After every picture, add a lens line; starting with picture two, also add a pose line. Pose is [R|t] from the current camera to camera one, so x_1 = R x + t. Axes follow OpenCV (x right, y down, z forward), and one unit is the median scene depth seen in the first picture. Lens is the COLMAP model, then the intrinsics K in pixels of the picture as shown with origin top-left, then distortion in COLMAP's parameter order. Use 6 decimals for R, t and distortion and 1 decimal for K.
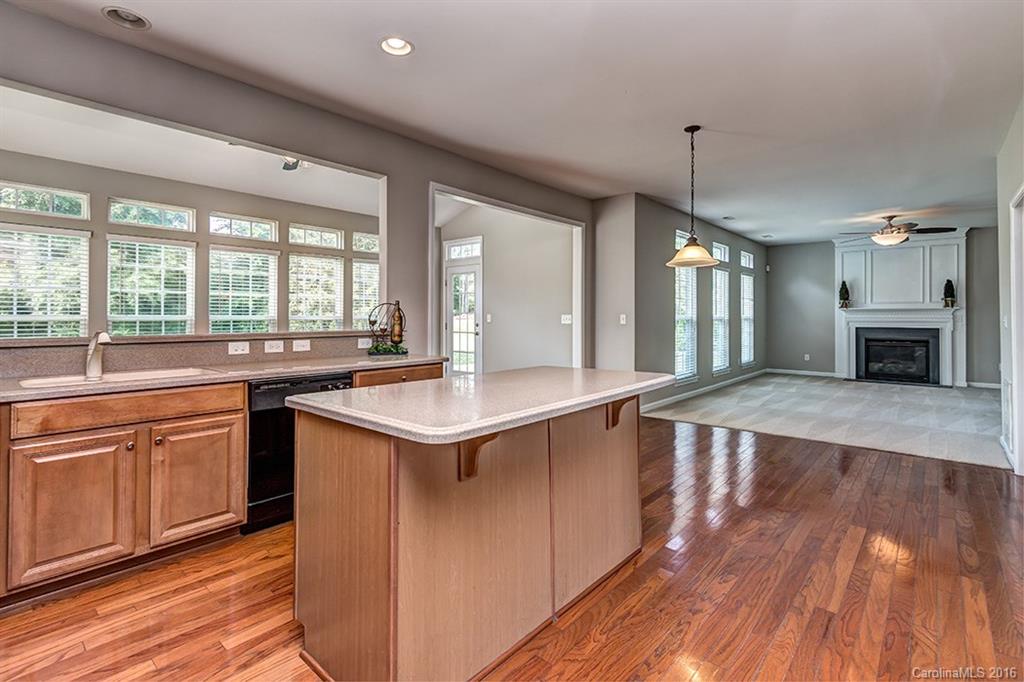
lens RADIAL K [[480.8, 0, 510.3], [0, 480.8, 327.8], [0, 0, 1]] dist [0.004407, -0.000039]
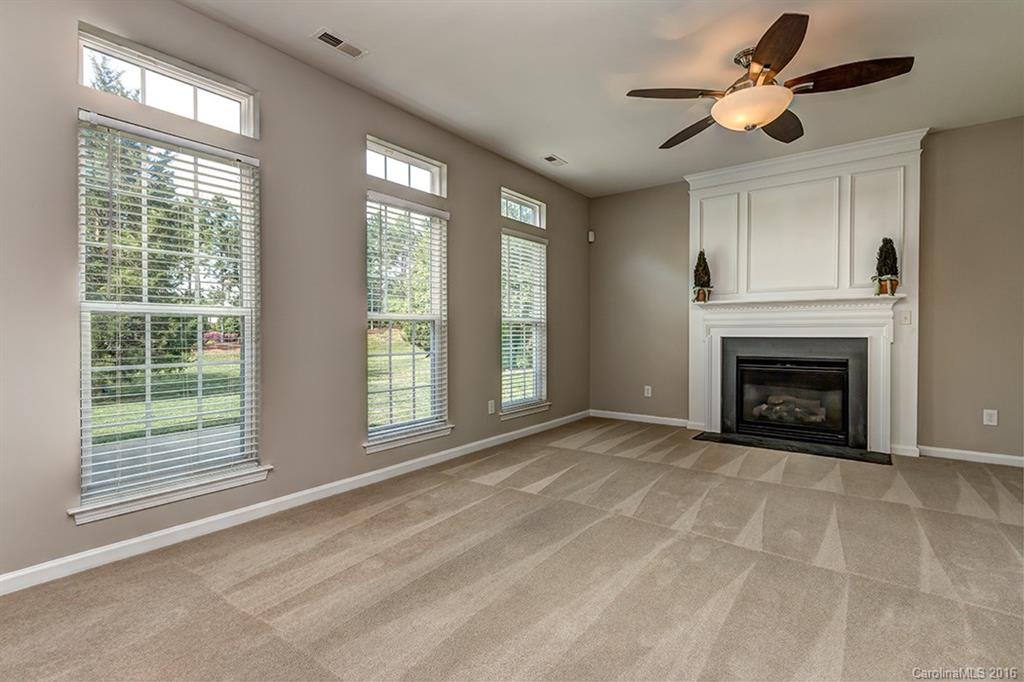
lens RADIAL K [[474.0, 0, 511.6], [0, 474.0, 349.3], [0, 0, 1]] dist [0.019115, 0.000186]
pose [[0.995656, -0.005244, 0.092962, 0.440834], [0.004103, 0.999914, 0.012463, 0.005162], [-0.093019, -0.012027, 0.995592, 0.500019]]
